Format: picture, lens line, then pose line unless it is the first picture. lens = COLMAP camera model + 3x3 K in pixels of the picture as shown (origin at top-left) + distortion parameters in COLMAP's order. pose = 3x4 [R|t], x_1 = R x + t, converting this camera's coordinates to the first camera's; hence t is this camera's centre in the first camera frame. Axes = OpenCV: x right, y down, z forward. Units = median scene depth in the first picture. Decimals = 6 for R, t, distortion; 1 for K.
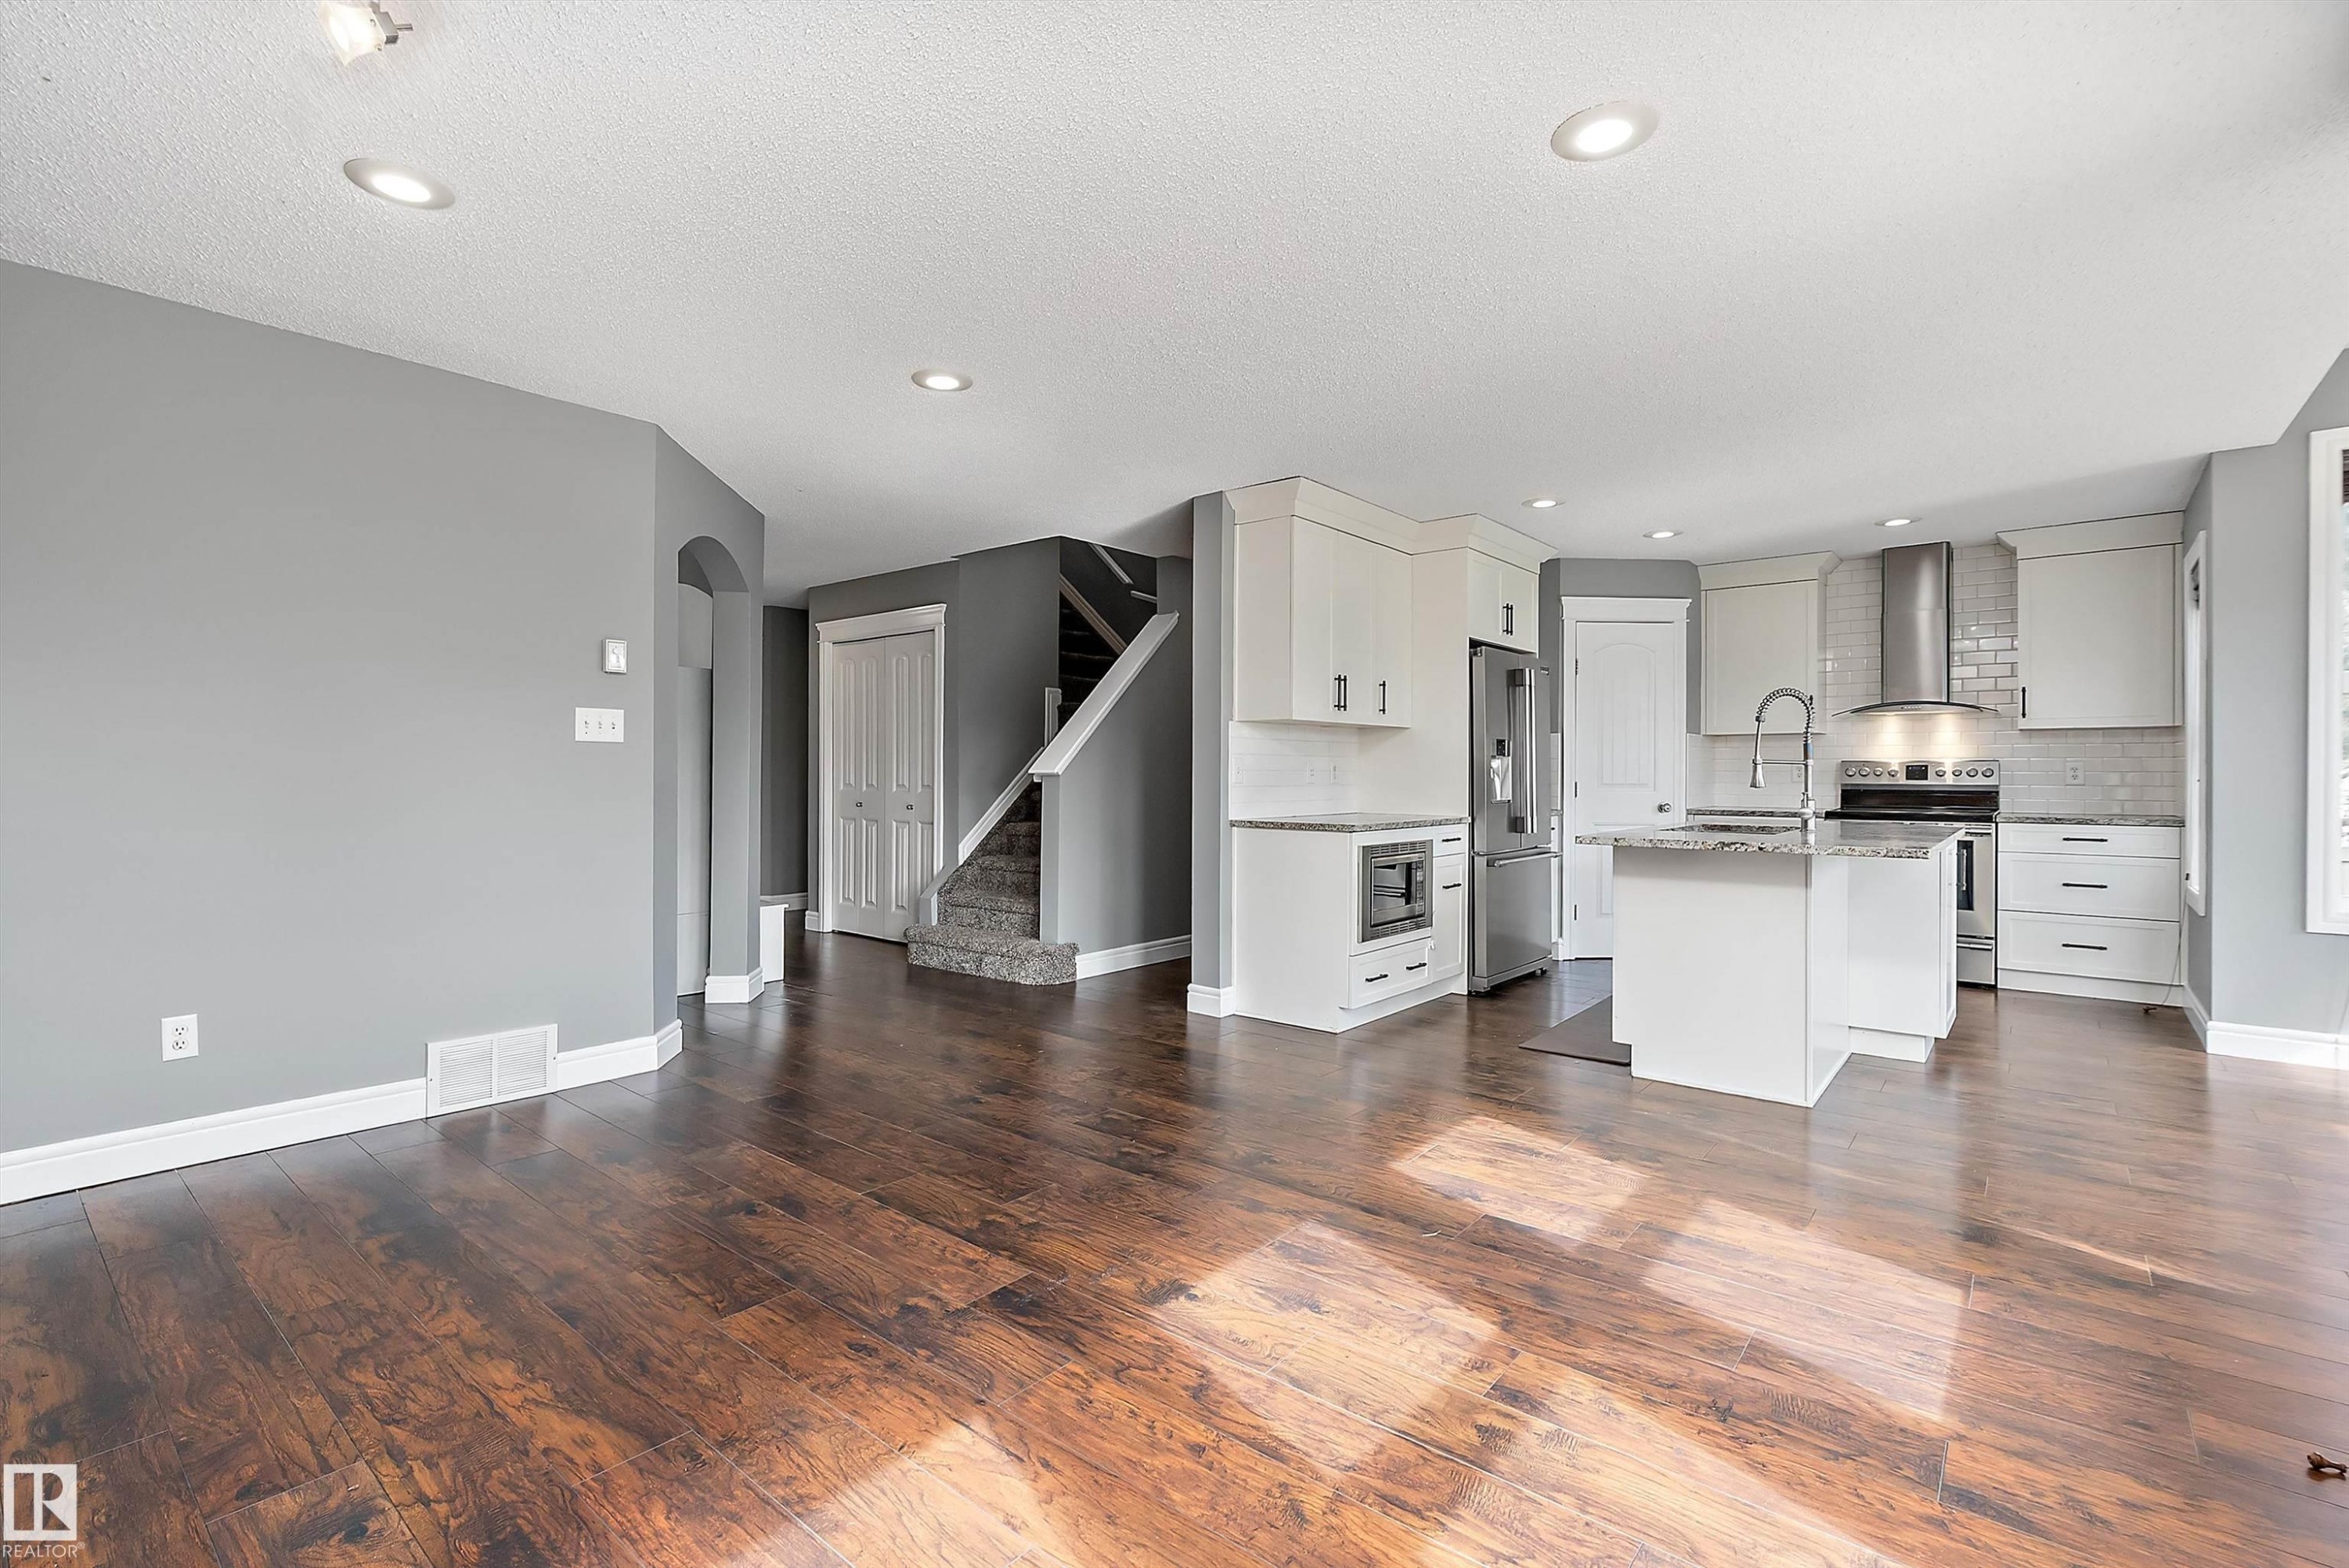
lens RADIAL K [[1024.8, 0, 1165.6], [0, 1024.8, 771.9], [0, 0, 1]] dist [-0.011710, 0.003283]
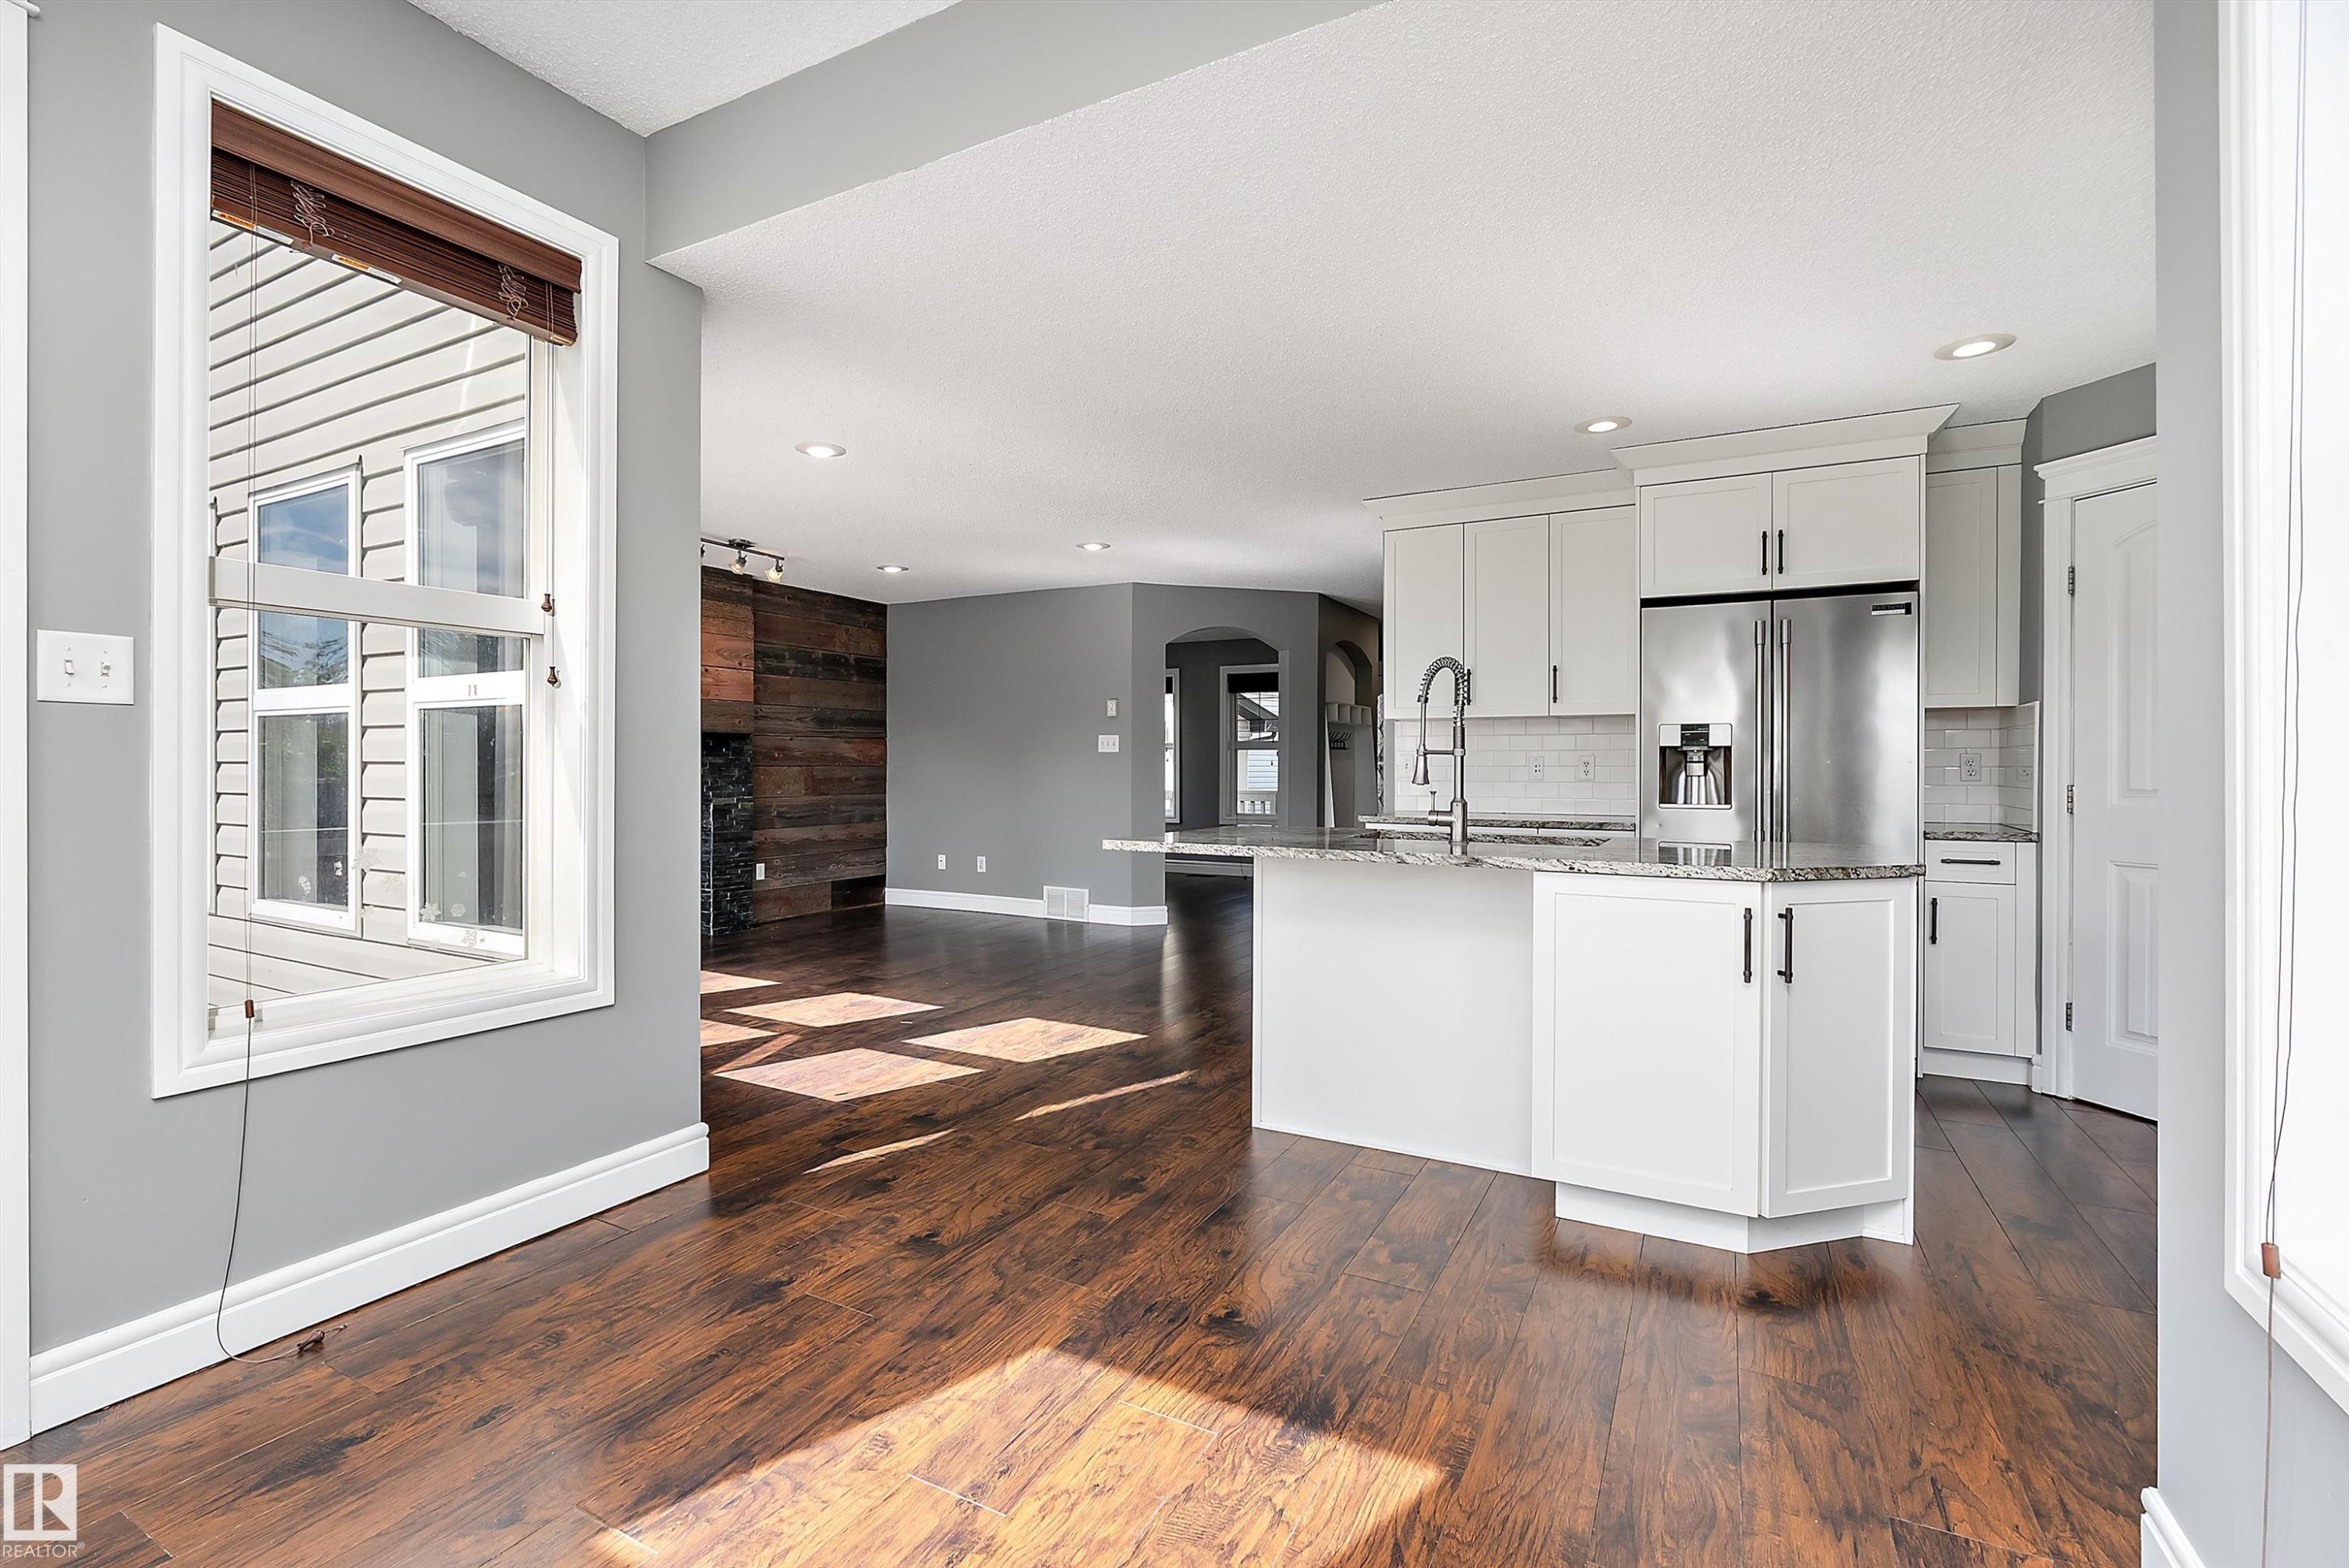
lens RADIAL K [[1024.8, 0, 1182.9], [0, 1024.8, 772.1], [0, 0, 1]] dist [-0.011710, 0.003283]
pose [[0.242924, 0.003182, -0.970040, 1.055557], [-0.002190, 0.999994, 0.002731, 0.002516], [0.970043, 0.001461, 0.242929, 0.492656]]
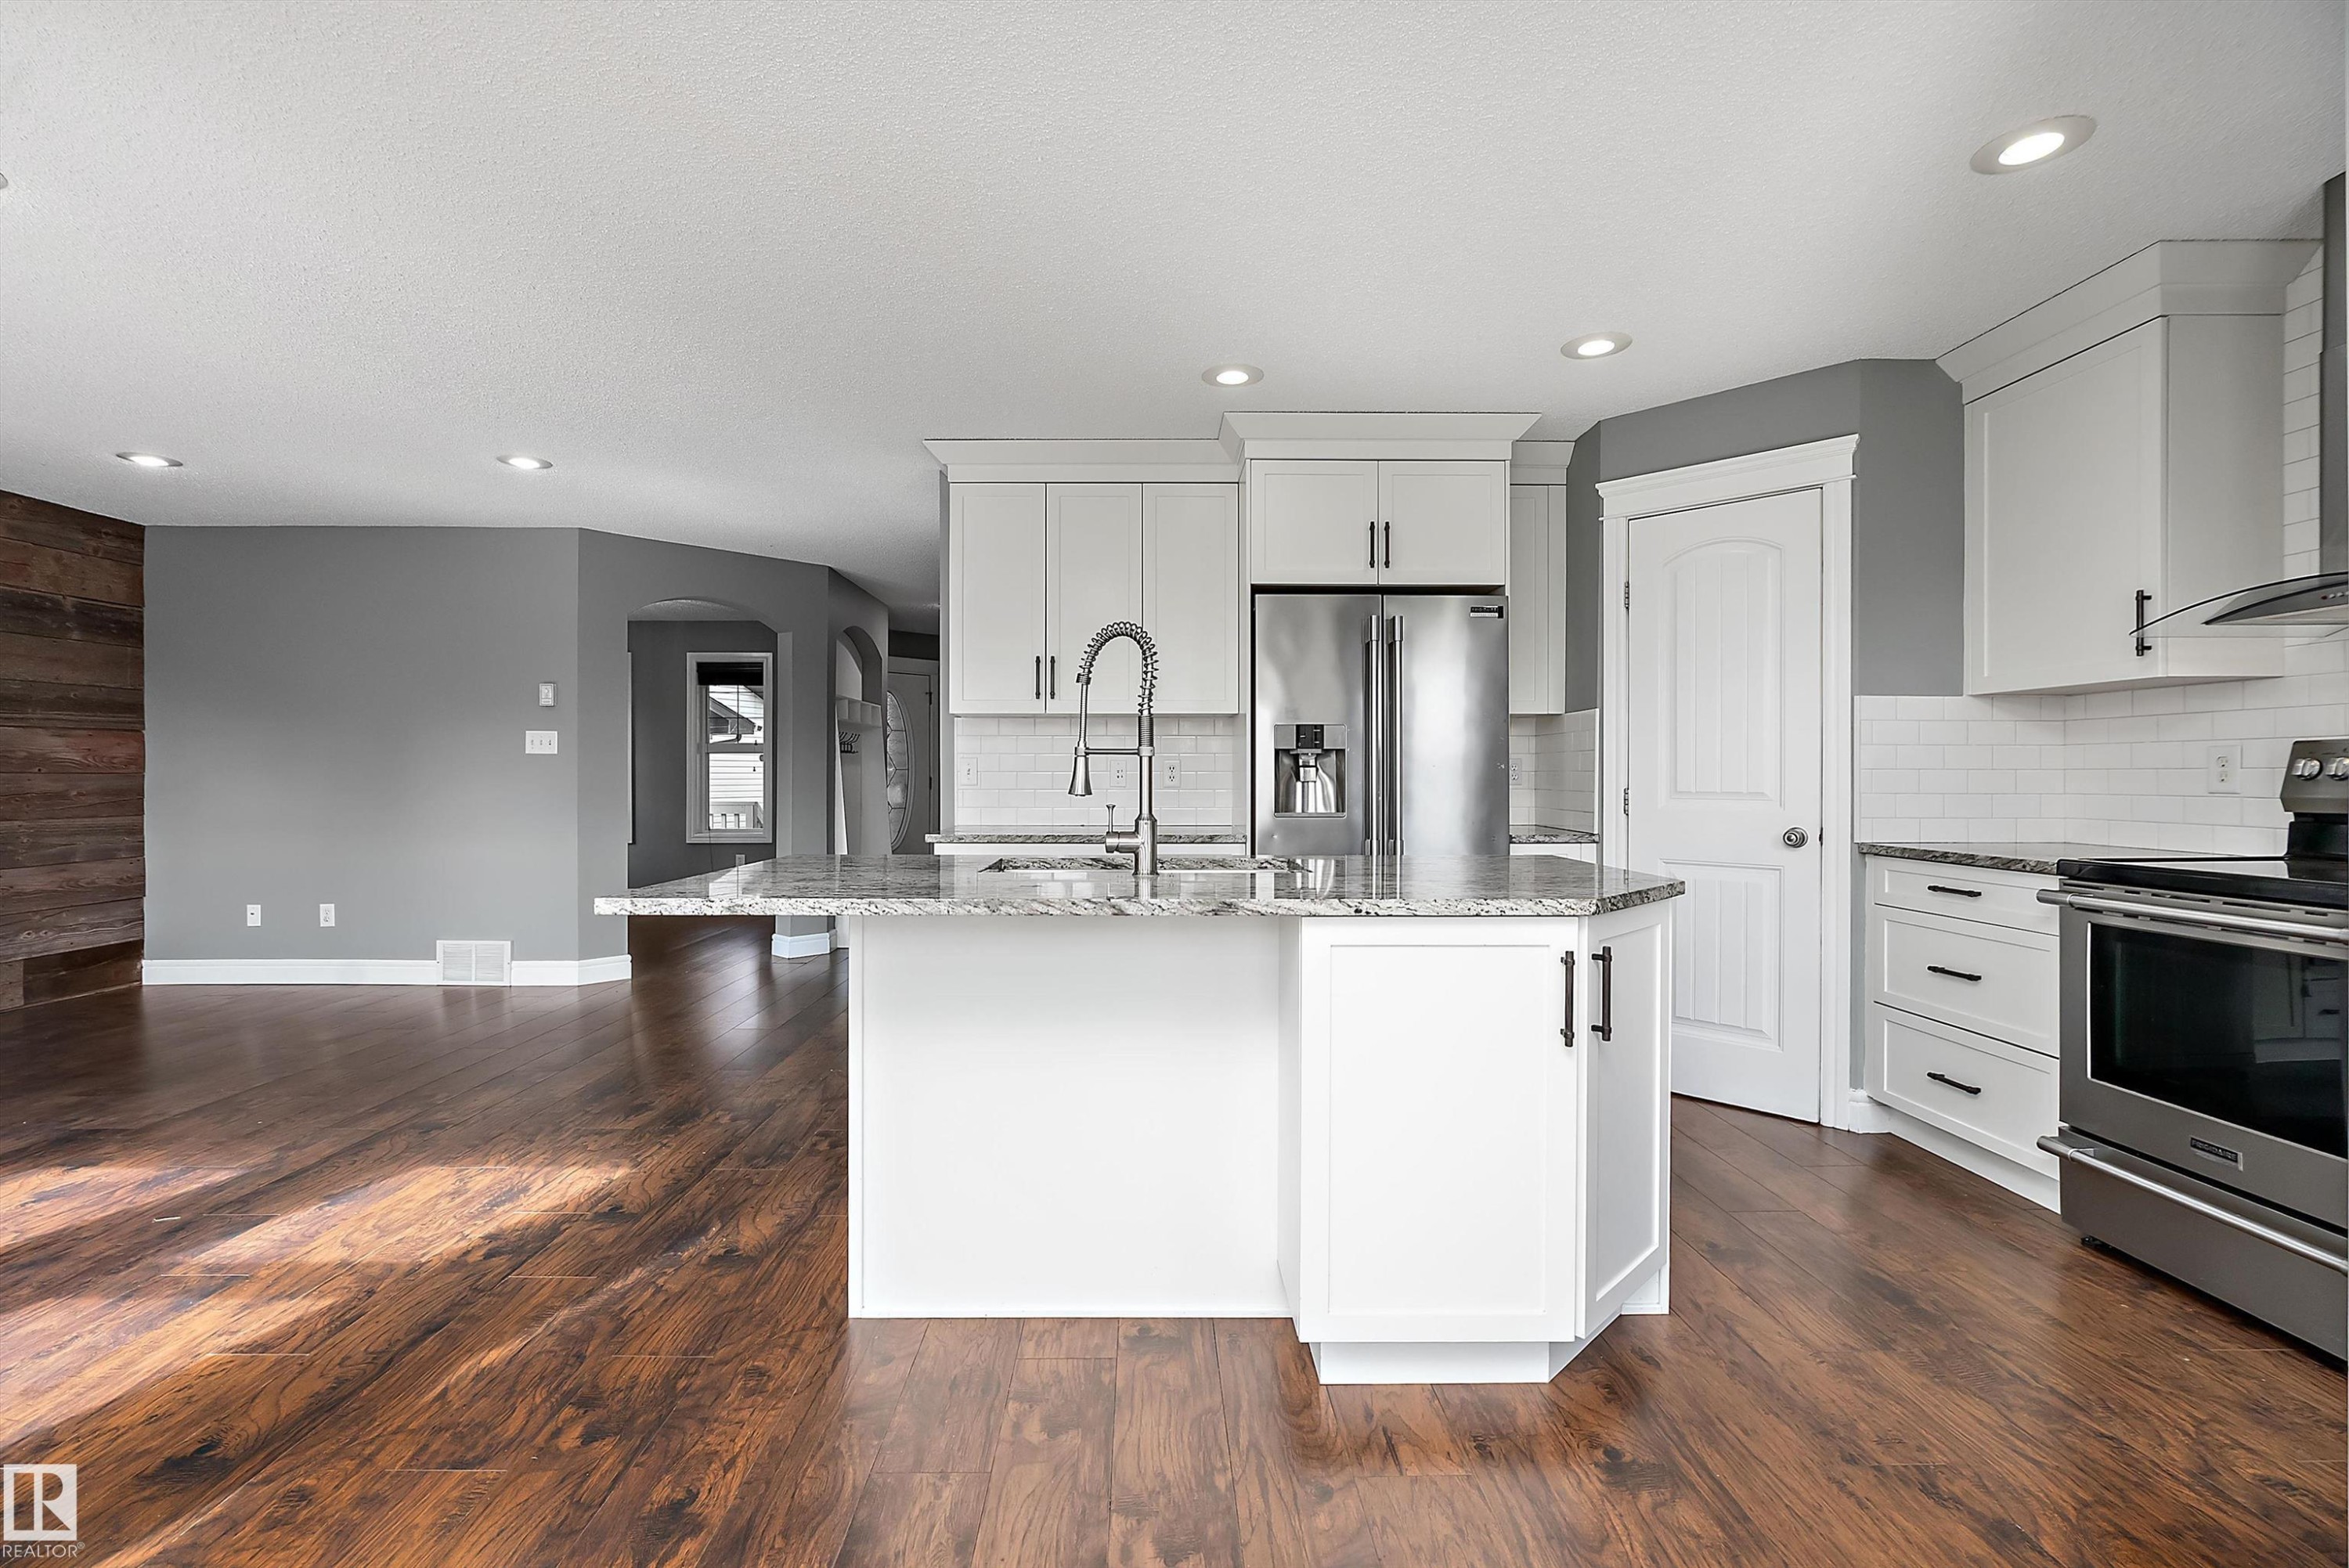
lens RADIAL K [[1024.8, 0, 1153.9], [0, 1024.8, 775.2], [0, 0, 1]] dist [-0.011710, 0.003283]
pose [[0.670082, -0.001525, -0.742285, 0.840096], [0.001186, 0.999999, -0.000985, 0.002841], [0.742286, -0.000220, 0.670083, 0.502196]]
